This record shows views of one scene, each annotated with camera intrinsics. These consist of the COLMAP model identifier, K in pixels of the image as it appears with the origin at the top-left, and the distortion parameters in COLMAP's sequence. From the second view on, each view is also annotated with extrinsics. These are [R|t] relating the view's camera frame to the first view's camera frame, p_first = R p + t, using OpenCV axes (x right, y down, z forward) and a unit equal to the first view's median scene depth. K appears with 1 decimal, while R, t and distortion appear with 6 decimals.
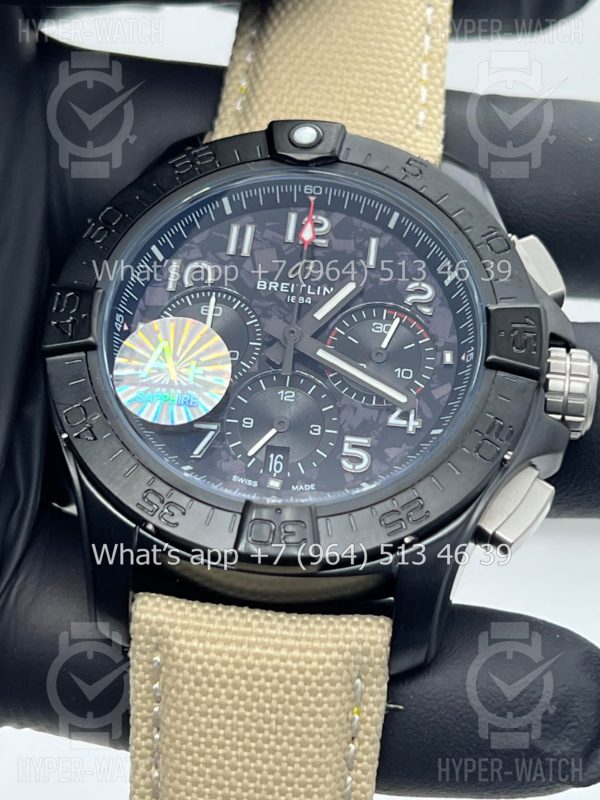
lens RADIAL K [[1867.6, 0, 300.4], [0, 1867.6, 474.5], [0, 0, 1]] dist [-0.056936, 0.442232]
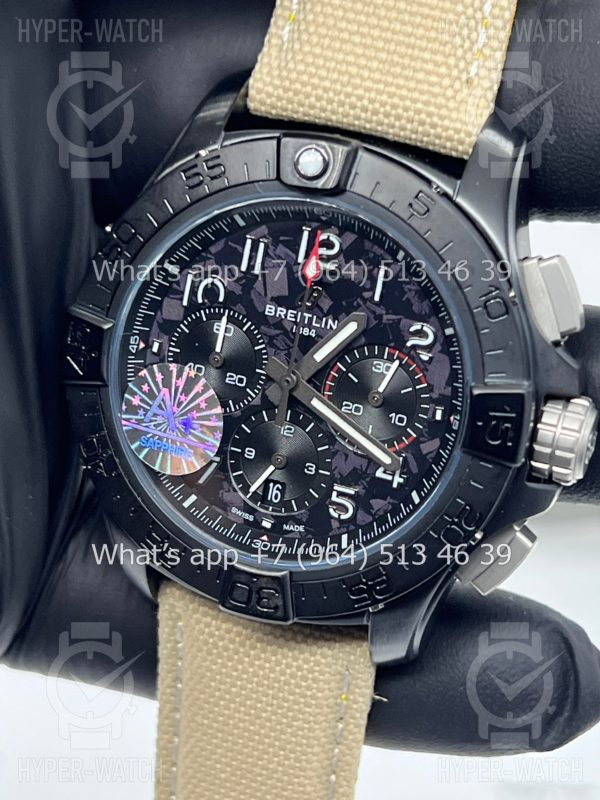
lens RADIAL K [[1867.6, 0, 300.4], [0, 1867.6, 474.5], [0, 0, 1]] dist [-0.056936, 0.442232]
pose [[0.958083, 0.124393, -0.258077, 0.268180], [0.044027, 0.826191, 0.561668, -0.597808], [0.283089, -0.549486, 0.786082, 0.162552]]
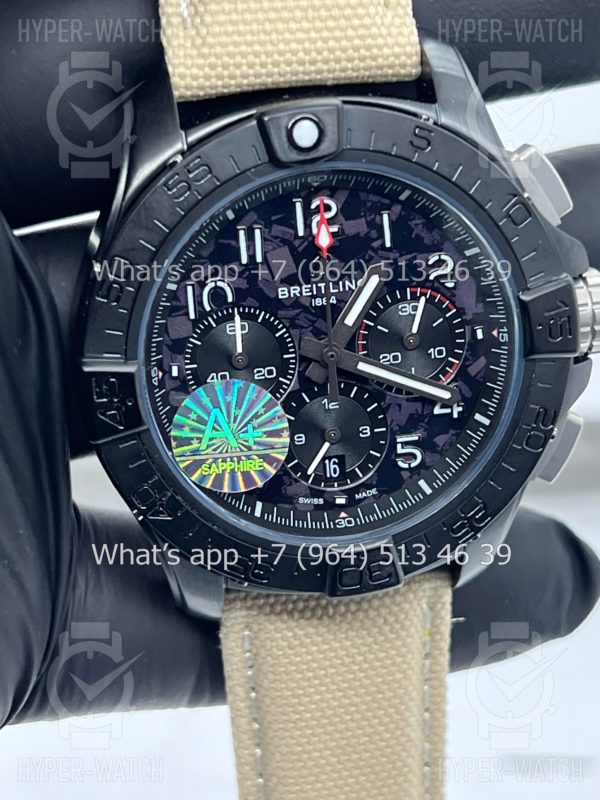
lens RADIAL K [[1863.3, 0, 300.0], [0, 1863.3, 400.0], [0, 0, 1]] dist [0.157266, -0.159716]
pose [[0.962764, -0.235245, 0.133210, -0.155128], [0.100346, 0.768510, 0.631920, -0.672788], [-0.251029, -0.595022, 0.763500, 0.227216]]
